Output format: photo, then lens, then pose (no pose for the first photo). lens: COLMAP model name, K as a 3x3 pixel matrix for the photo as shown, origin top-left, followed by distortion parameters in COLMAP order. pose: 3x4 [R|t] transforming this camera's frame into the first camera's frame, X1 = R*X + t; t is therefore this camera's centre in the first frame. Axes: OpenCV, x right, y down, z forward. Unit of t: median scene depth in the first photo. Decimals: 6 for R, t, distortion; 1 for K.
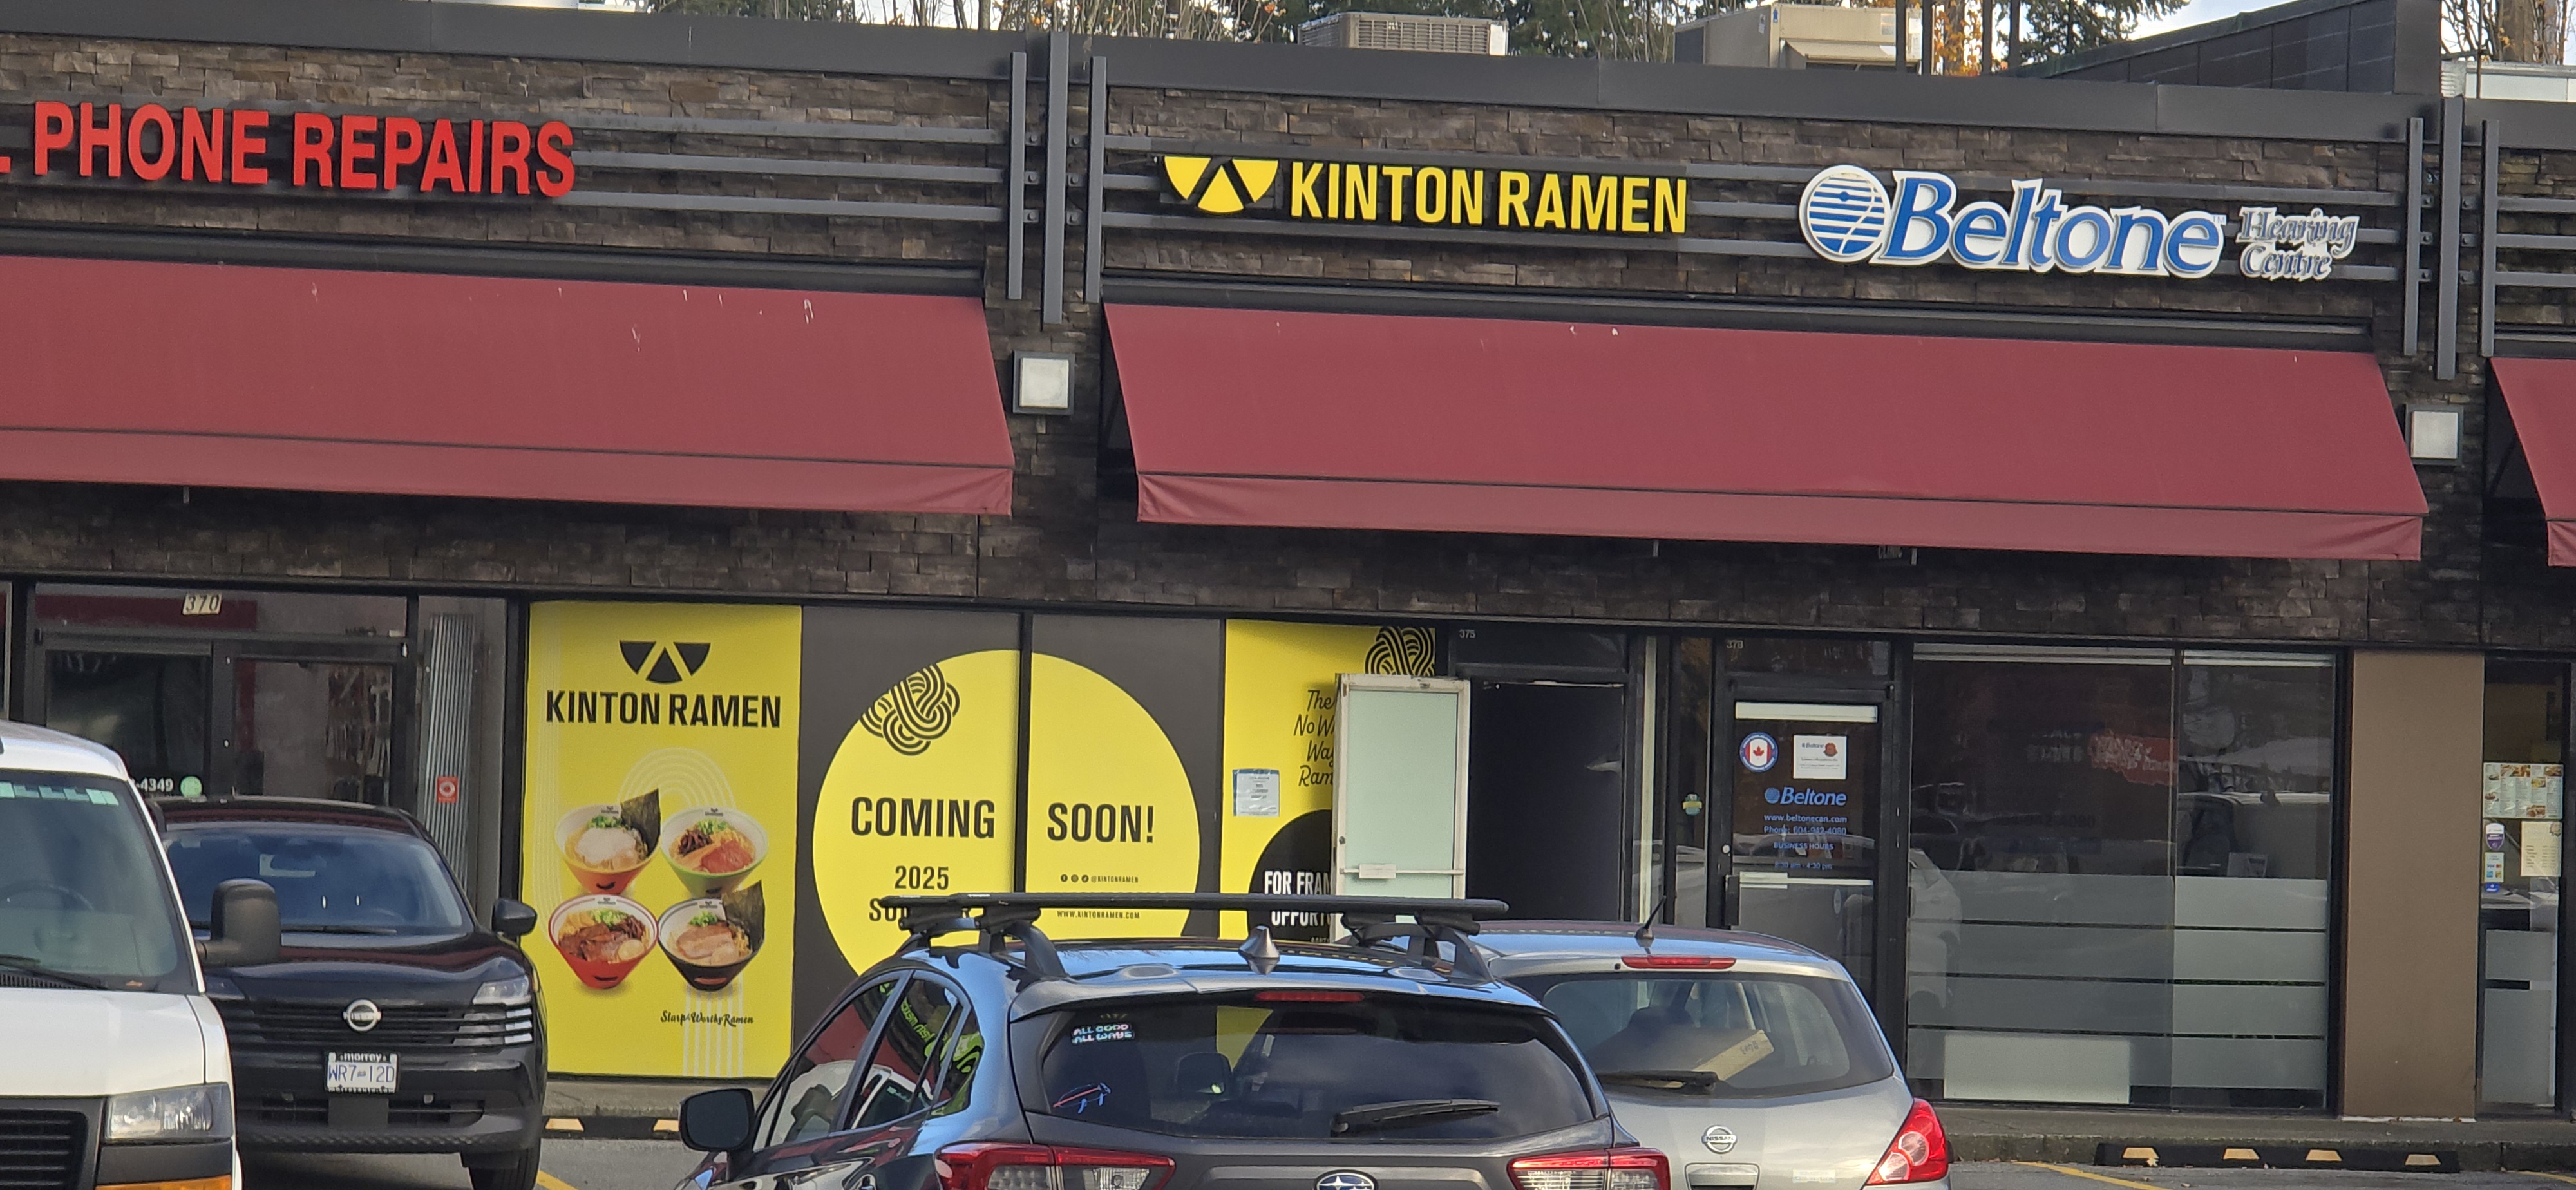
lens RADIAL K [[13413.8, 0, 1278.8], [0, 13413.8, 591.8], [0, 0, 1]] dist [0.355890, 0.000000]
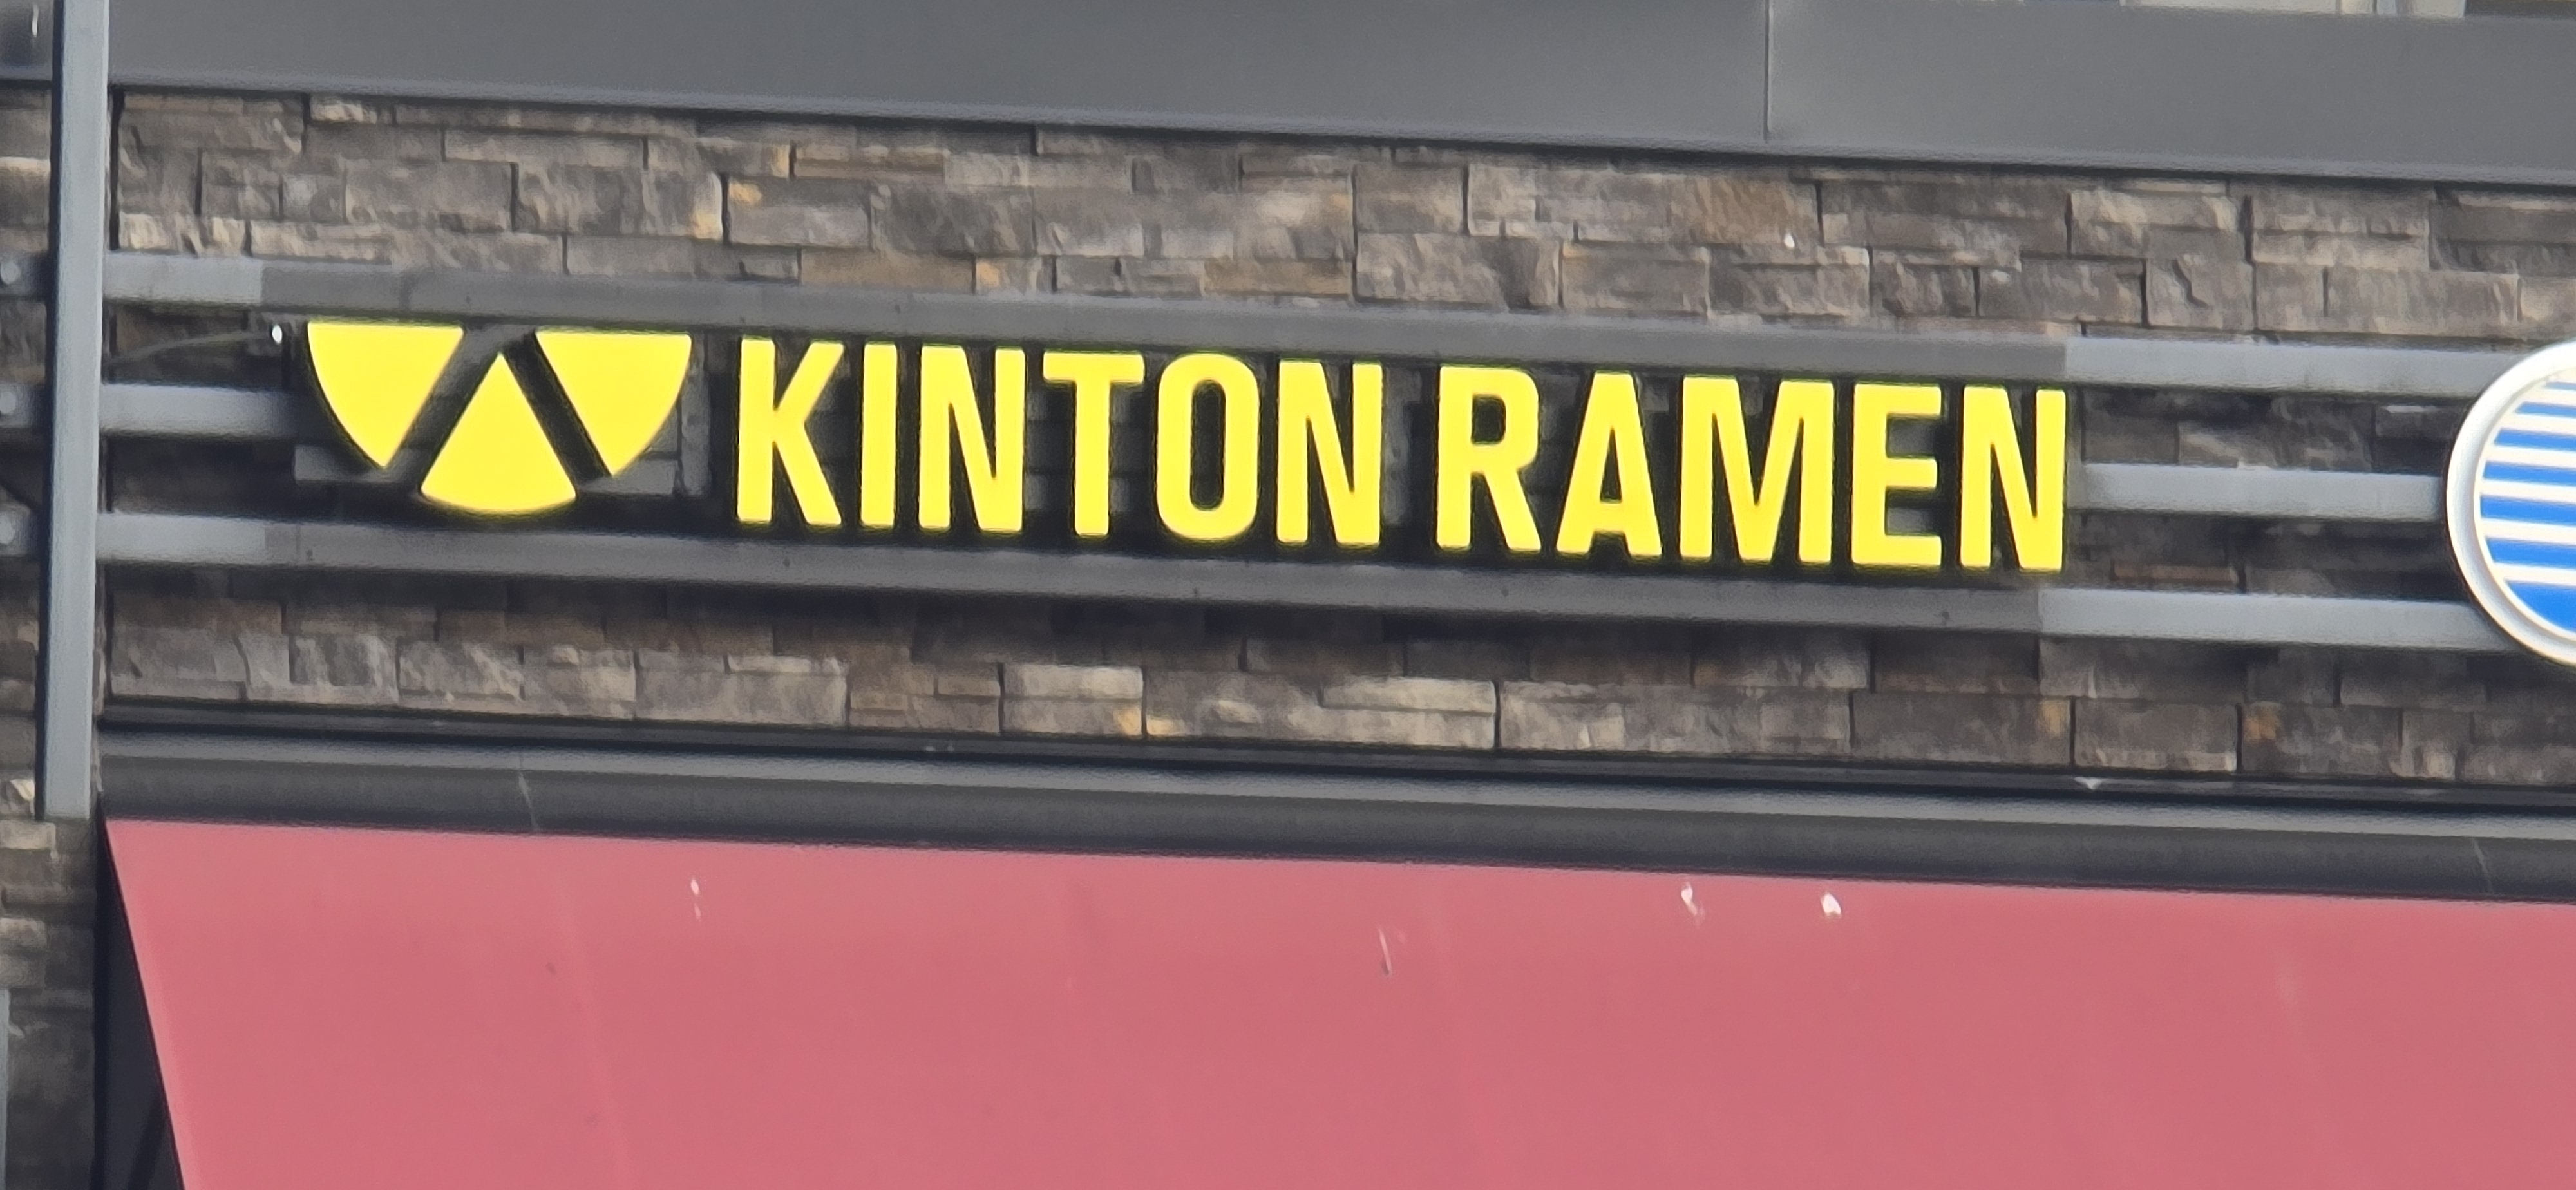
lens RADIAL K [[13413.8, 0, 1373.2], [0, 13413.8, 529.2], [0, 0, 1]] dist [0.355890, 0.000000]
pose [[0.998744, -0.005938, 0.049743, 0.000211], [0.007657, 0.999378, -0.034431, -0.017515], [-0.049507, 0.034769, 0.998168, 0.703579]]
